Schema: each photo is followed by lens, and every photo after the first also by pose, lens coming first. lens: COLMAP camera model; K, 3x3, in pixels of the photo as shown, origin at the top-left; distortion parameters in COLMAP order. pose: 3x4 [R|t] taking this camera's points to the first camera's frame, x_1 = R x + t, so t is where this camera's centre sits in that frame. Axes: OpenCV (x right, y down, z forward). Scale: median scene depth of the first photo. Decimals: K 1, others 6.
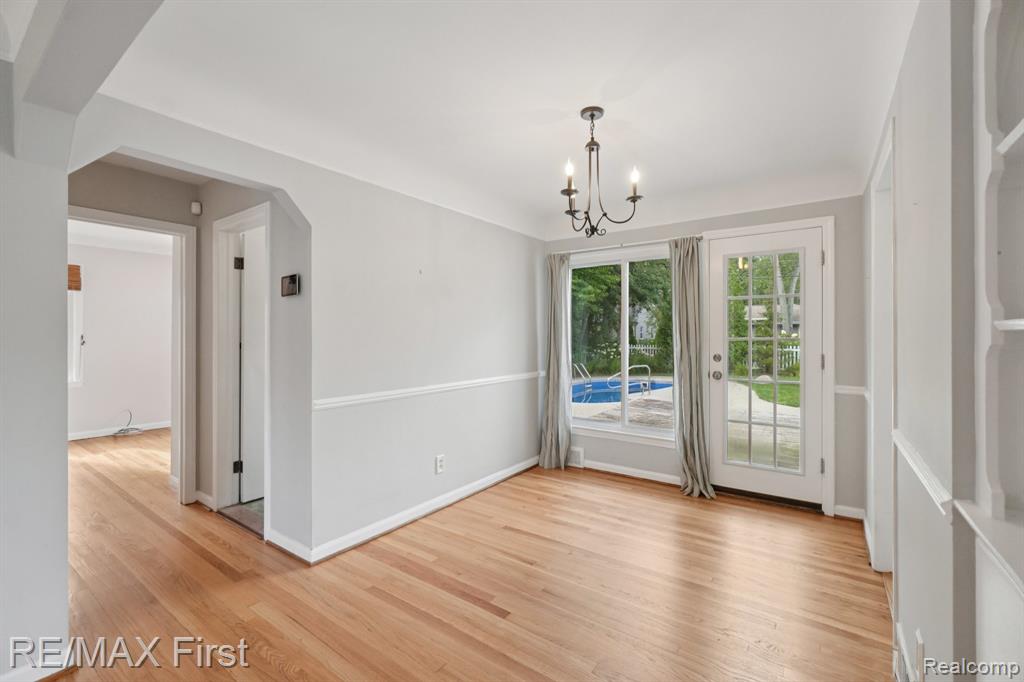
lens RADIAL K [[441.0, 0, 515.2], [0, 441.0, 335.9], [0, 0, 1]] dist [-0.013665, 0.004515]
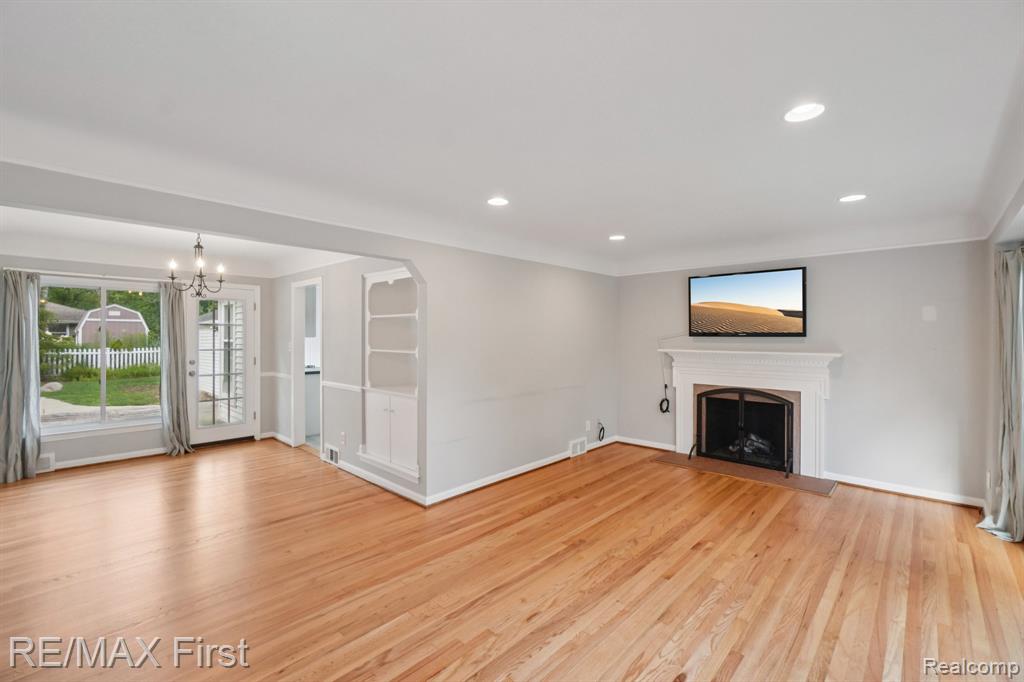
lens RADIAL K [[441.0, 0, 515.2], [0, 441.0, 335.9], [0, 0, 1]] dist [-0.013665, 0.004515]
pose [[0.134089, 0.000957, 0.990969, -0.921670], [-0.004432, 0.999990, -0.000366, -0.048316], [-0.990959, -0.004343, 0.134092, -0.338292]]
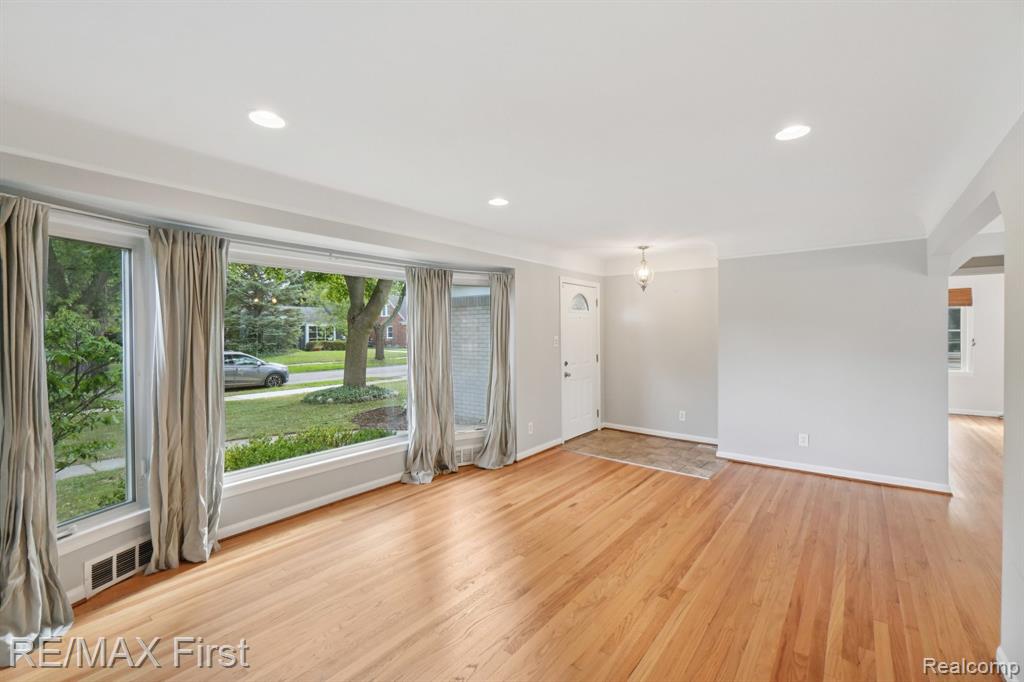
lens RADIAL K [[441.0, 0, 515.2], [0, 441.0, 335.9], [0, 0, 1]] dist [-0.013665, 0.004515]
pose [[-0.038857, 0.005255, -0.999231, 0.629679], [0.008579, 0.999951, 0.004925, -0.046261], [0.999208, -0.008381, -0.038900, -0.551789]]
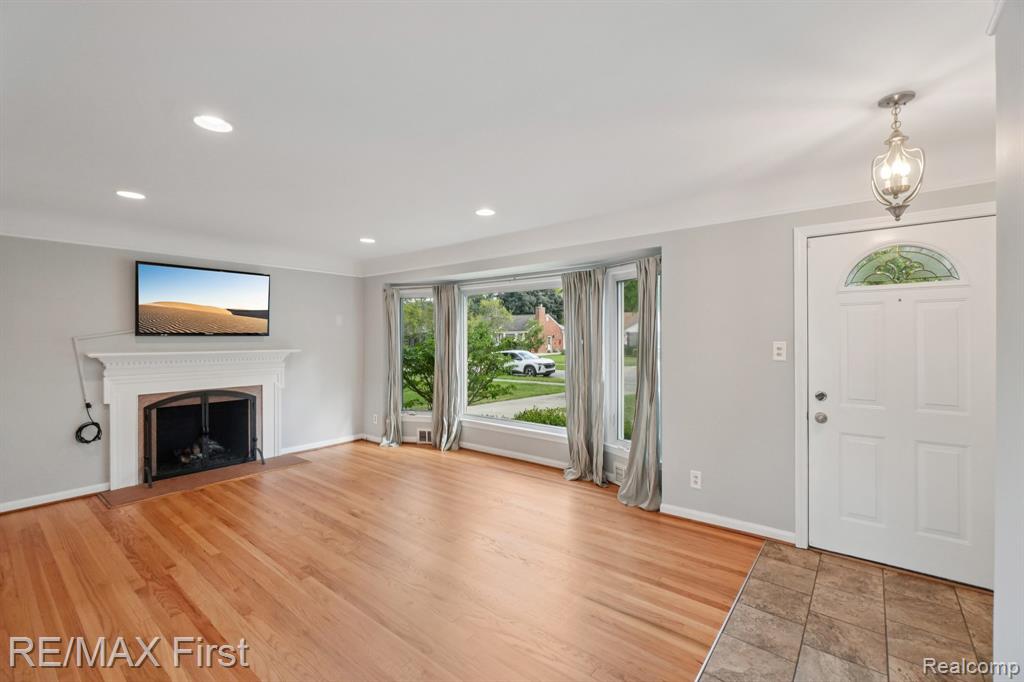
lens RADIAL K [[441.0, 0, 515.2], [0, 441.0, 335.9], [0, 0, 1]] dist [-0.013665, 0.004515]
pose [[-0.998851, 0.001226, 0.047905, -0.446334], [0.001049, 0.999993, -0.003712, -0.044497], [-0.047909, -0.003658, -0.998845, 0.391993]]
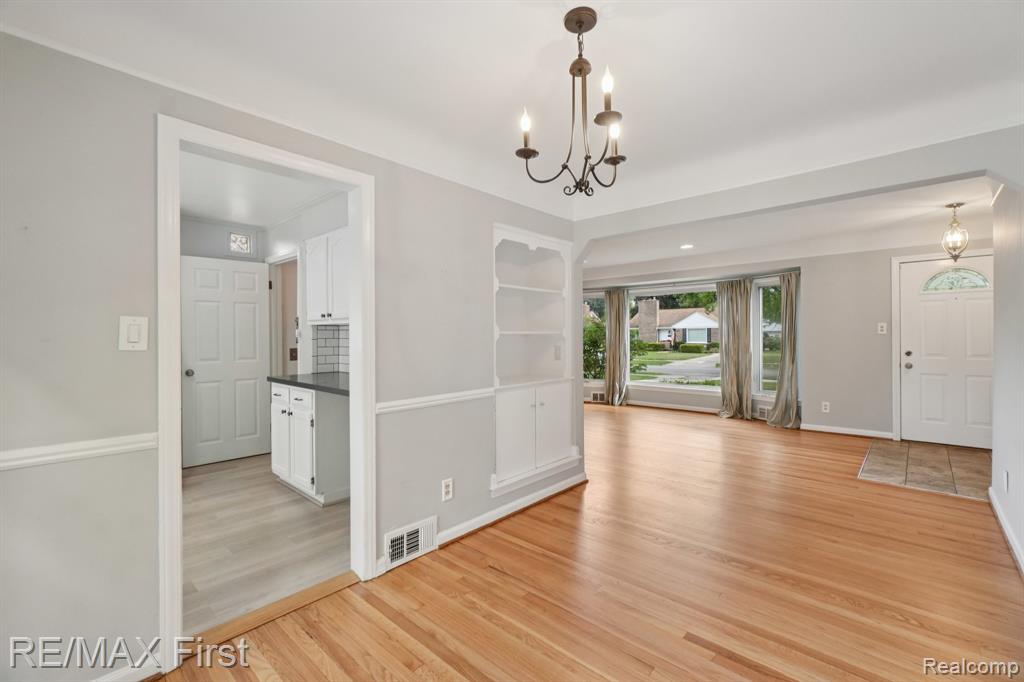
lens RADIAL K [[441.0, 0, 515.2], [0, 441.0, 335.9], [0, 0, 1]] dist [-0.013665, 0.004515]
pose [[-0.993464, 0.005899, 0.113990, 0.127168], [0.005961, 0.999982, 0.000208, -0.001004], [-0.113987, 0.000886, -0.993482, 1.102756]]
